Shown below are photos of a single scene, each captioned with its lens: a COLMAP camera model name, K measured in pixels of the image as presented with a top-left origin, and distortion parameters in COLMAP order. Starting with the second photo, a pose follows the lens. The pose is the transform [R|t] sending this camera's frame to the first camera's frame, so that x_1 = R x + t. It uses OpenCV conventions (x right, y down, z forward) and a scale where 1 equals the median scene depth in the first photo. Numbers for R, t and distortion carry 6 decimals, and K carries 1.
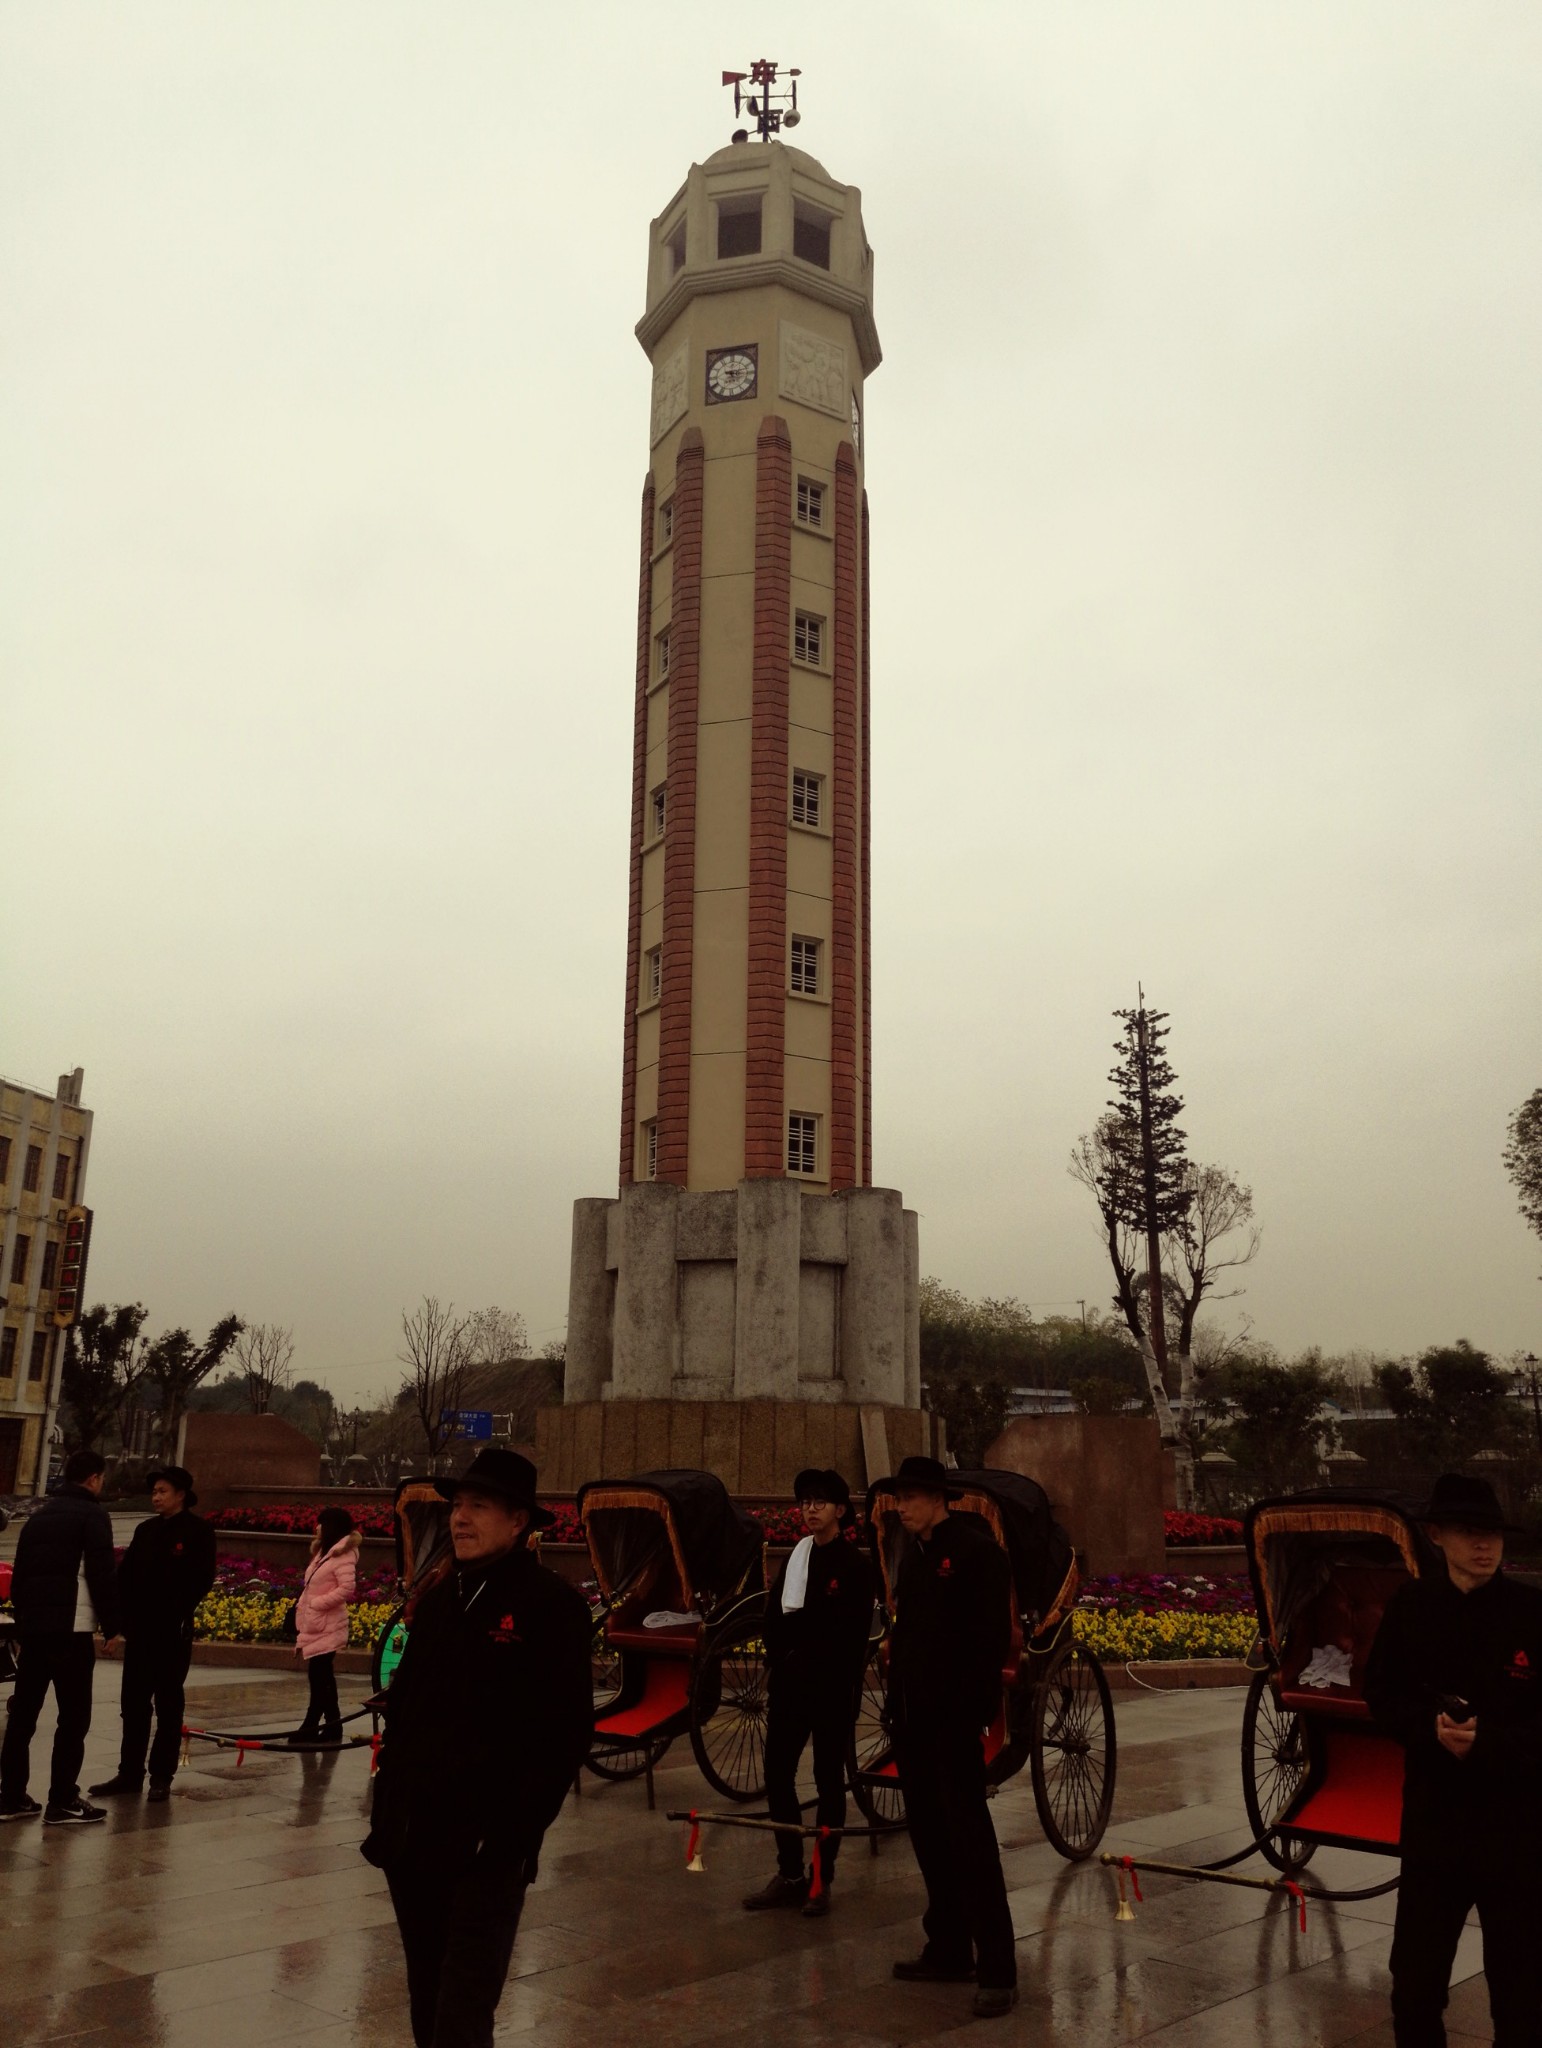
lens RADIAL K [[1636.4, 0, 778.8], [0, 1636.4, 1039.5], [0, 0, 1]] dist [-0.004496, 0.015912]
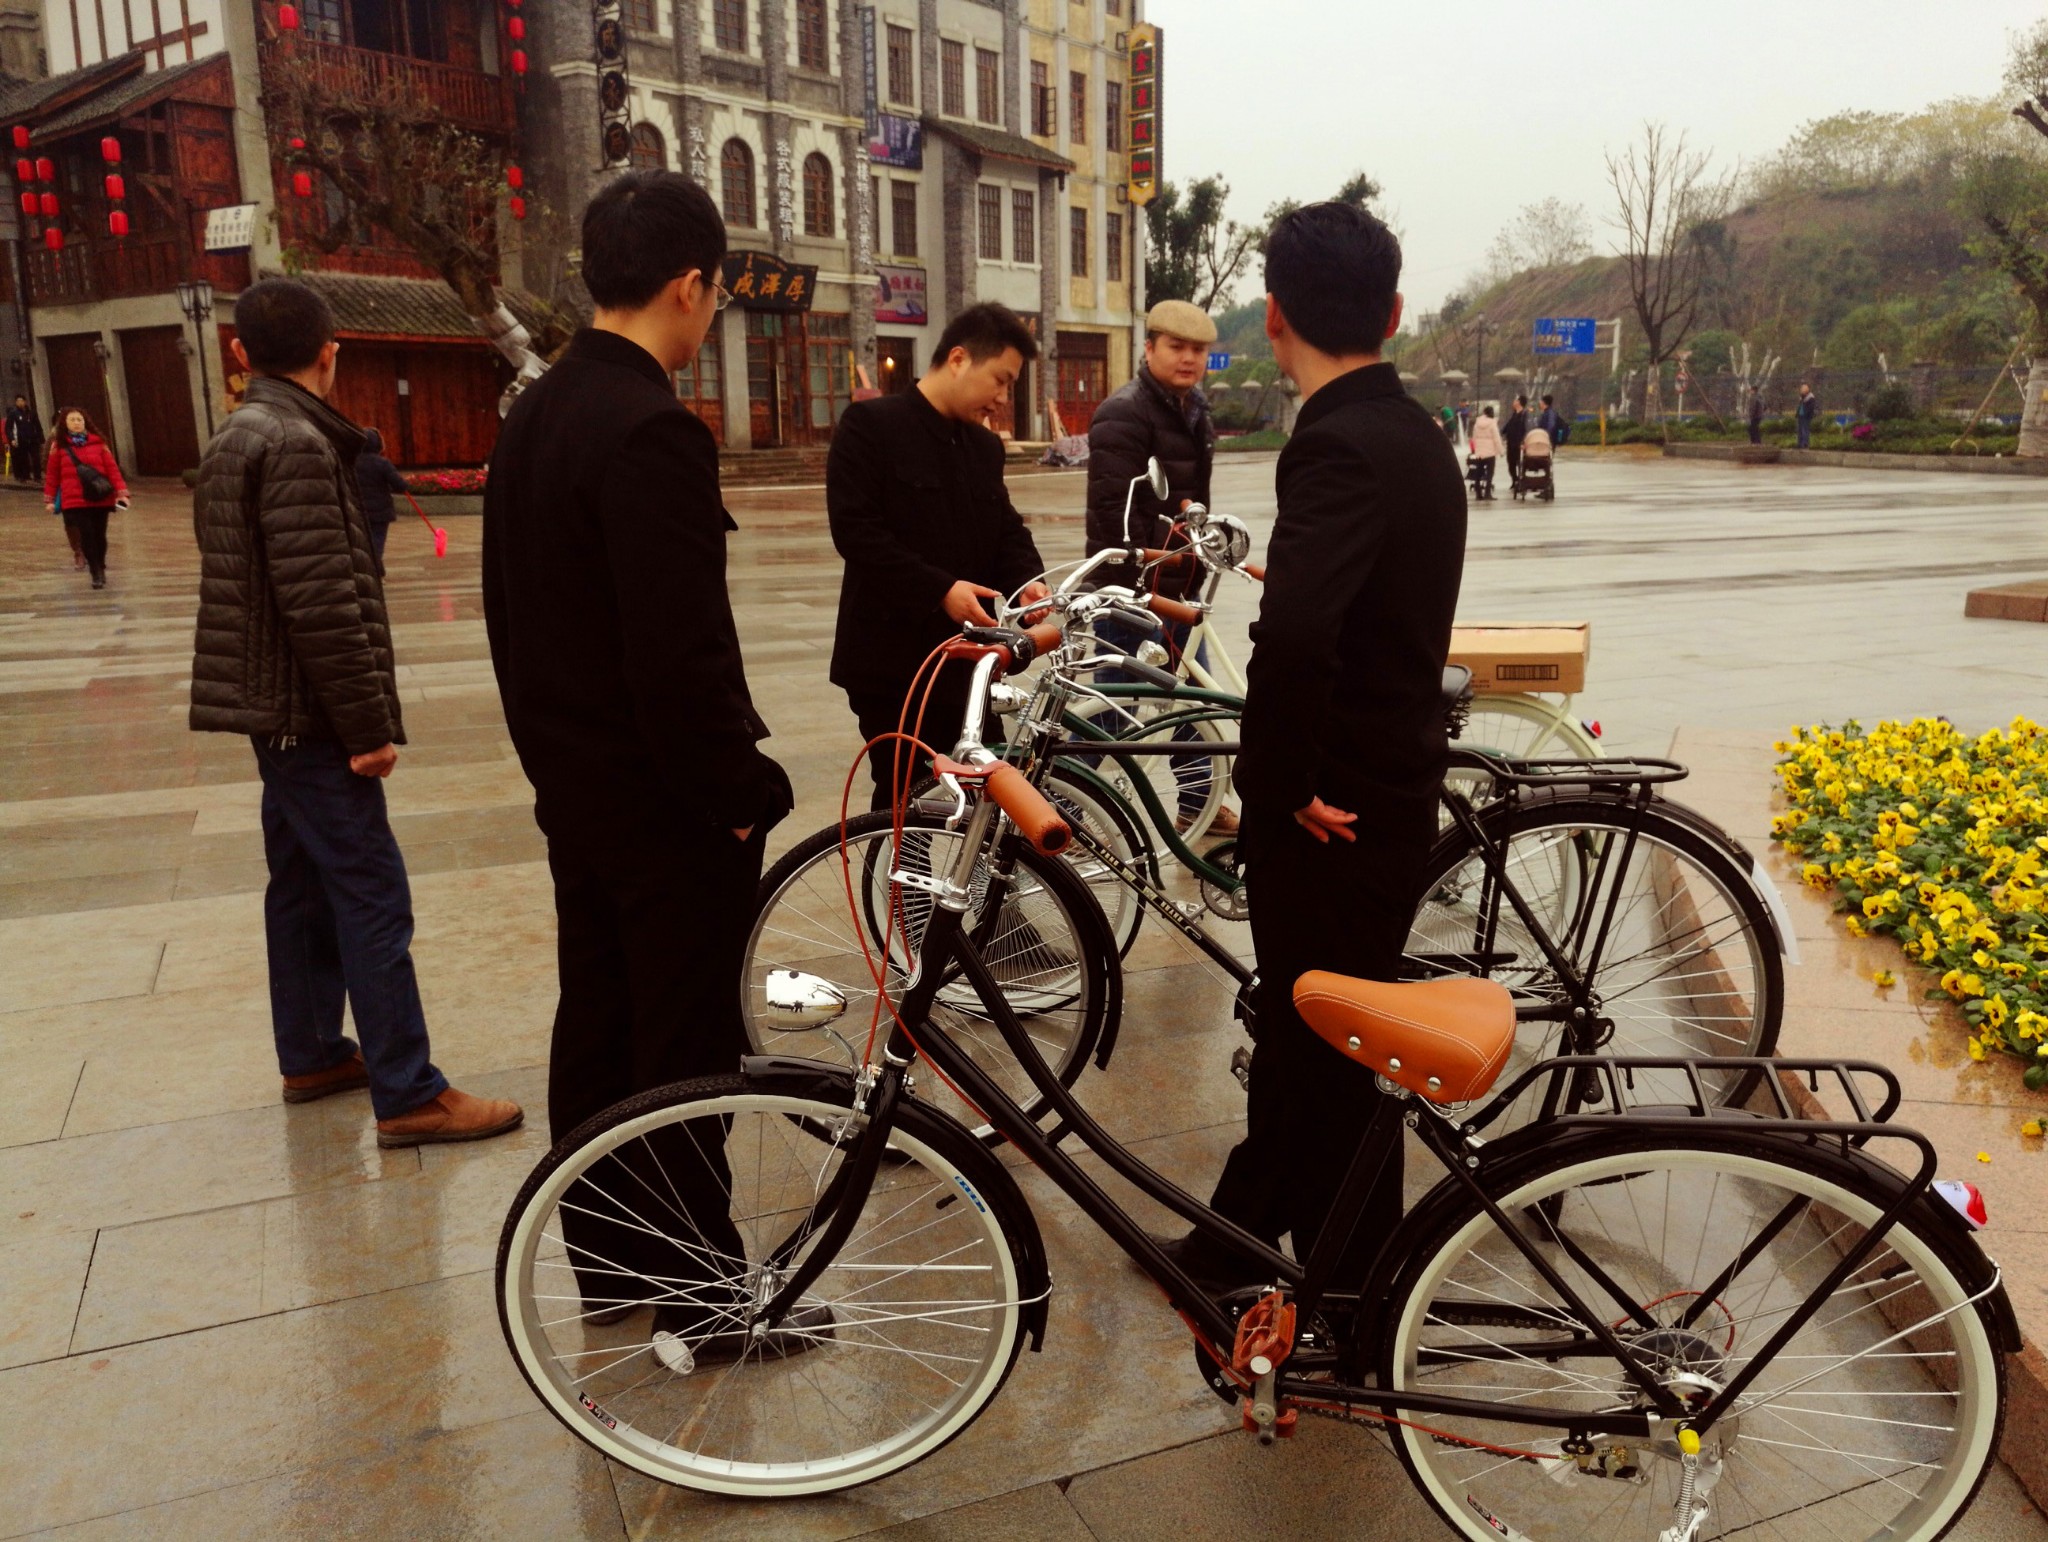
lens RADIAL K [[1636.4, 0, 1027.9], [0, 1636.4, 770.2], [0, 0, 1]] dist [-0.004496, 0.015912]
pose [[0.911115, 0.065364, -0.406937, -0.169904], [0.130387, 0.890923, 0.435034, 0.076421], [0.390985, -0.449426, 0.803211, 0.281470]]
